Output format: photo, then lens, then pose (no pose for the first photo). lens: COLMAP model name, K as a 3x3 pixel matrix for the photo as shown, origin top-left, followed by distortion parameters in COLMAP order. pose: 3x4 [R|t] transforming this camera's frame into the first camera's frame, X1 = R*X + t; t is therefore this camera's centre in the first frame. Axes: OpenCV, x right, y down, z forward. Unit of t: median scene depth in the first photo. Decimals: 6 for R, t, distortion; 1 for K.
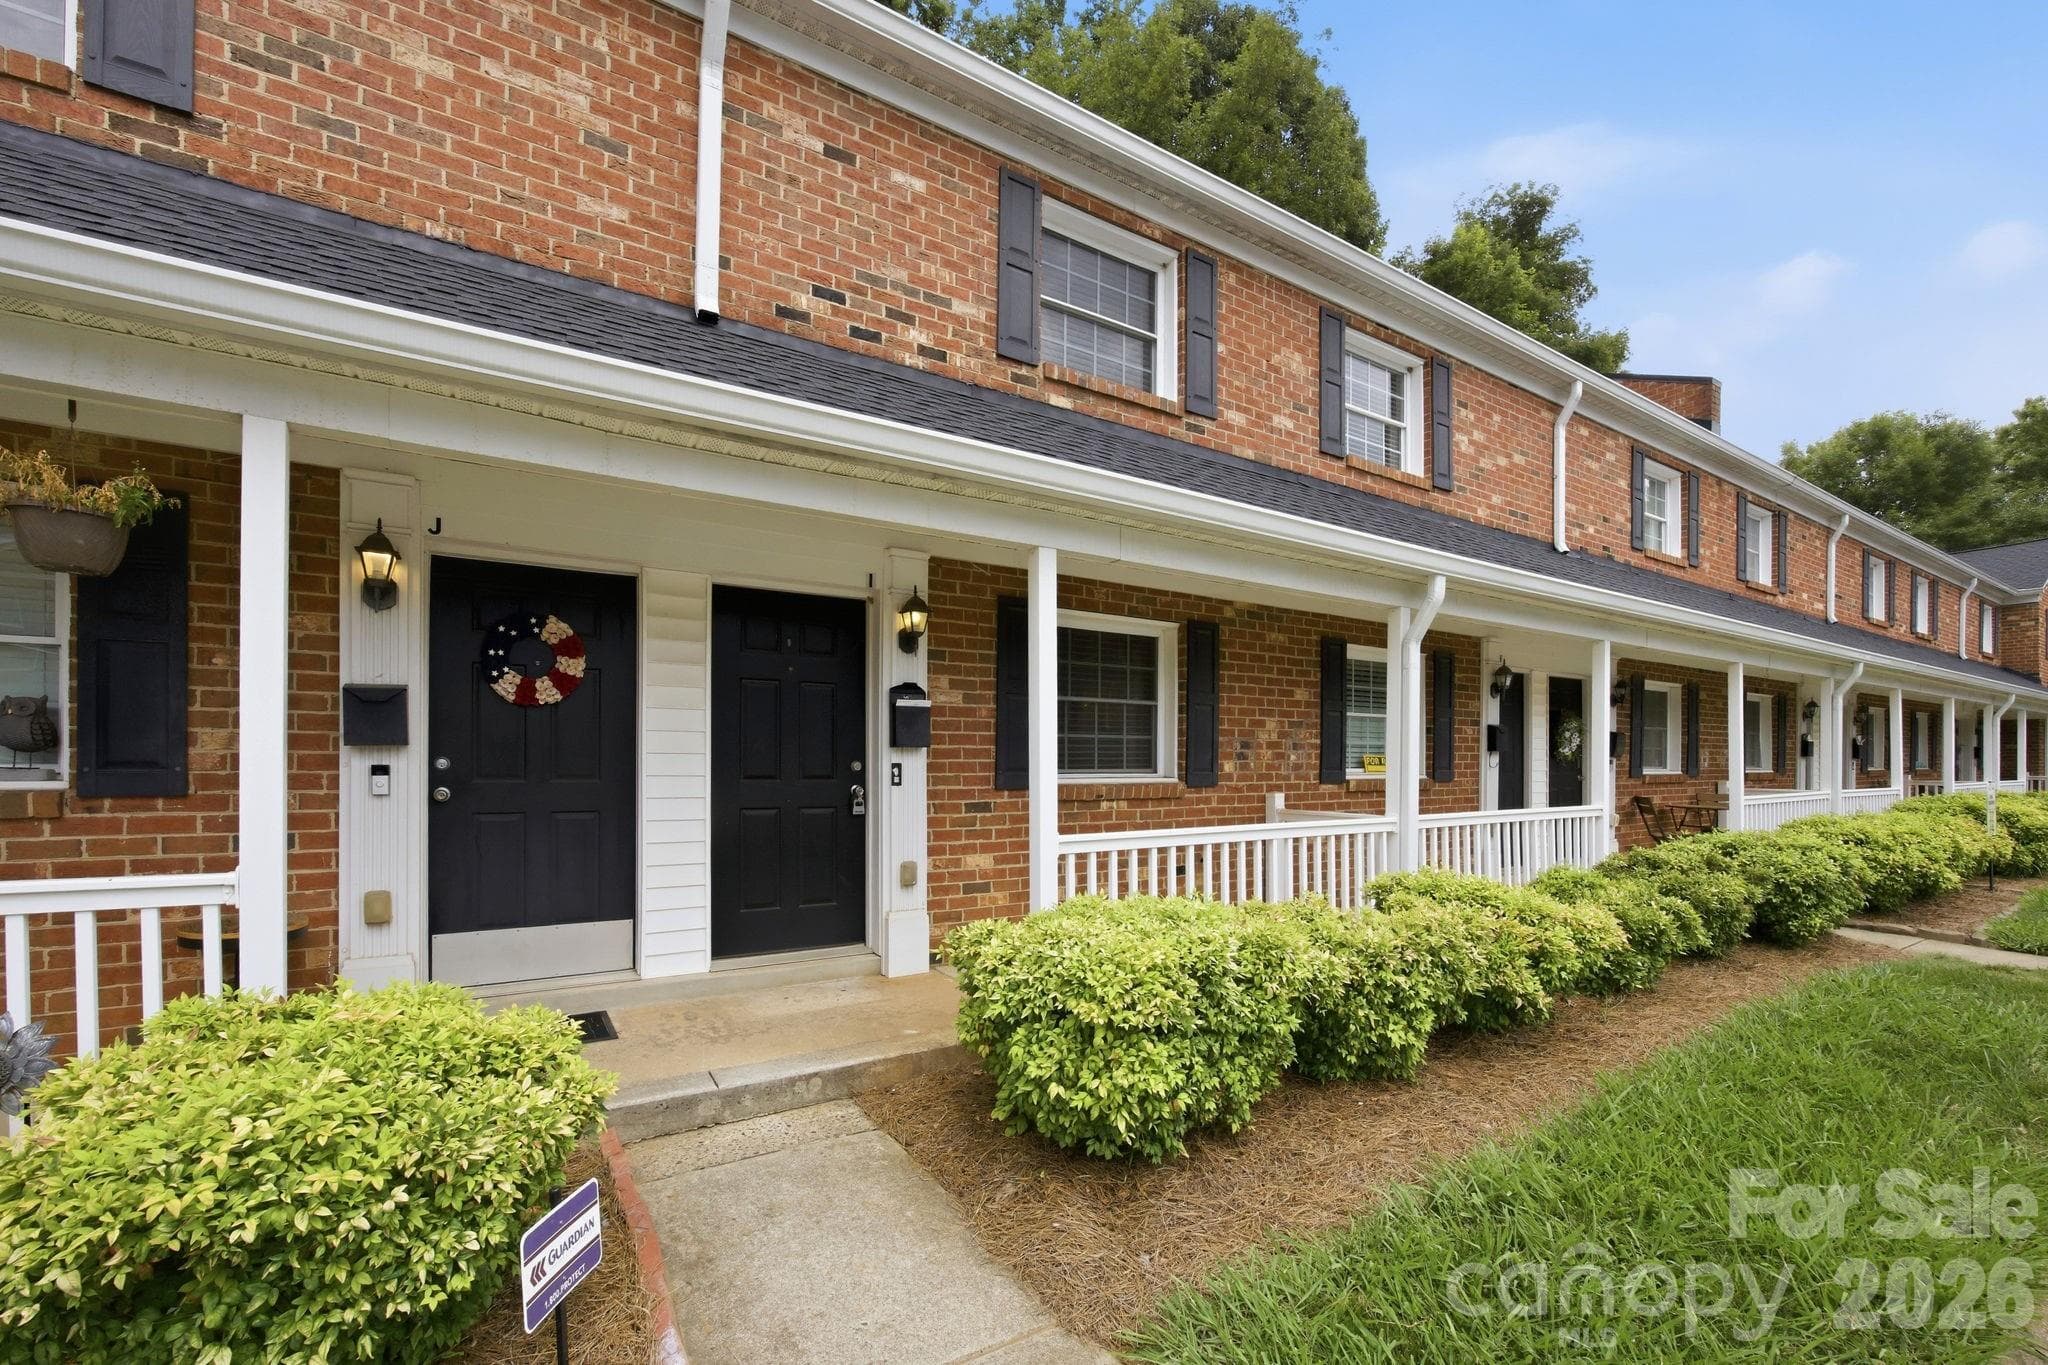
lens RADIAL K [[810.5, 0, 1023.4], [0, 810.5, 669.0], [0, 0, 1]] dist [-0.031112, 0.010233]
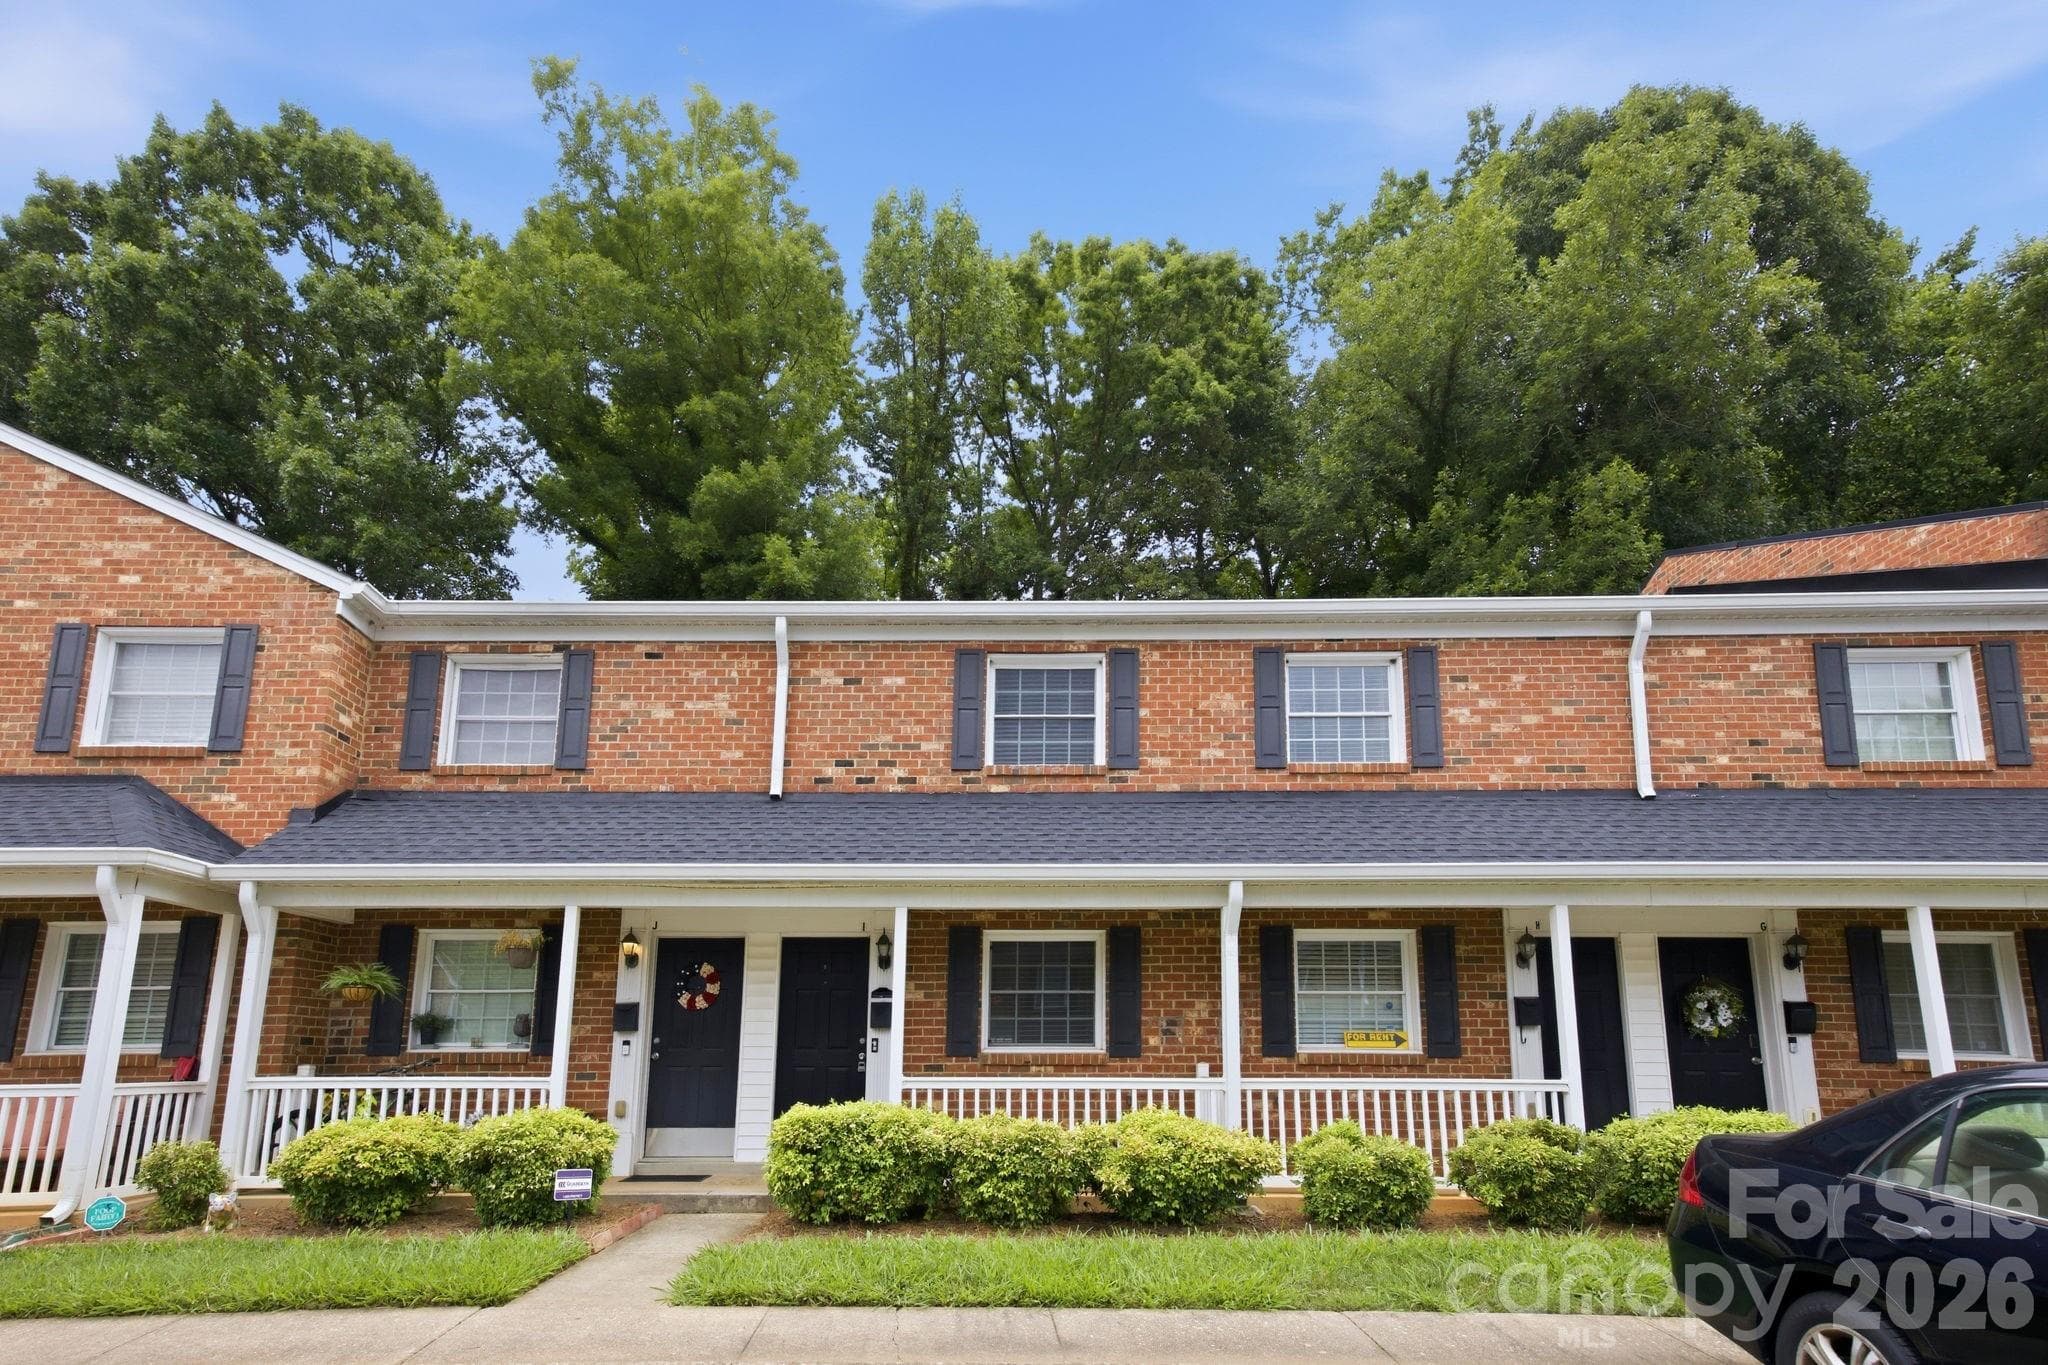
lens RADIAL K [[1010.9, 0, 1024.0], [0, 1010.9, 682.5], [0, 0, 1]] dist [-0.047060, 0.118370]
pose [[0.848017, -0.193092, -0.493541, 1.138769], [0.062753, 0.961297, -0.268272, -0.011350], [0.526240, 0.196528, 0.827314, -0.625109]]
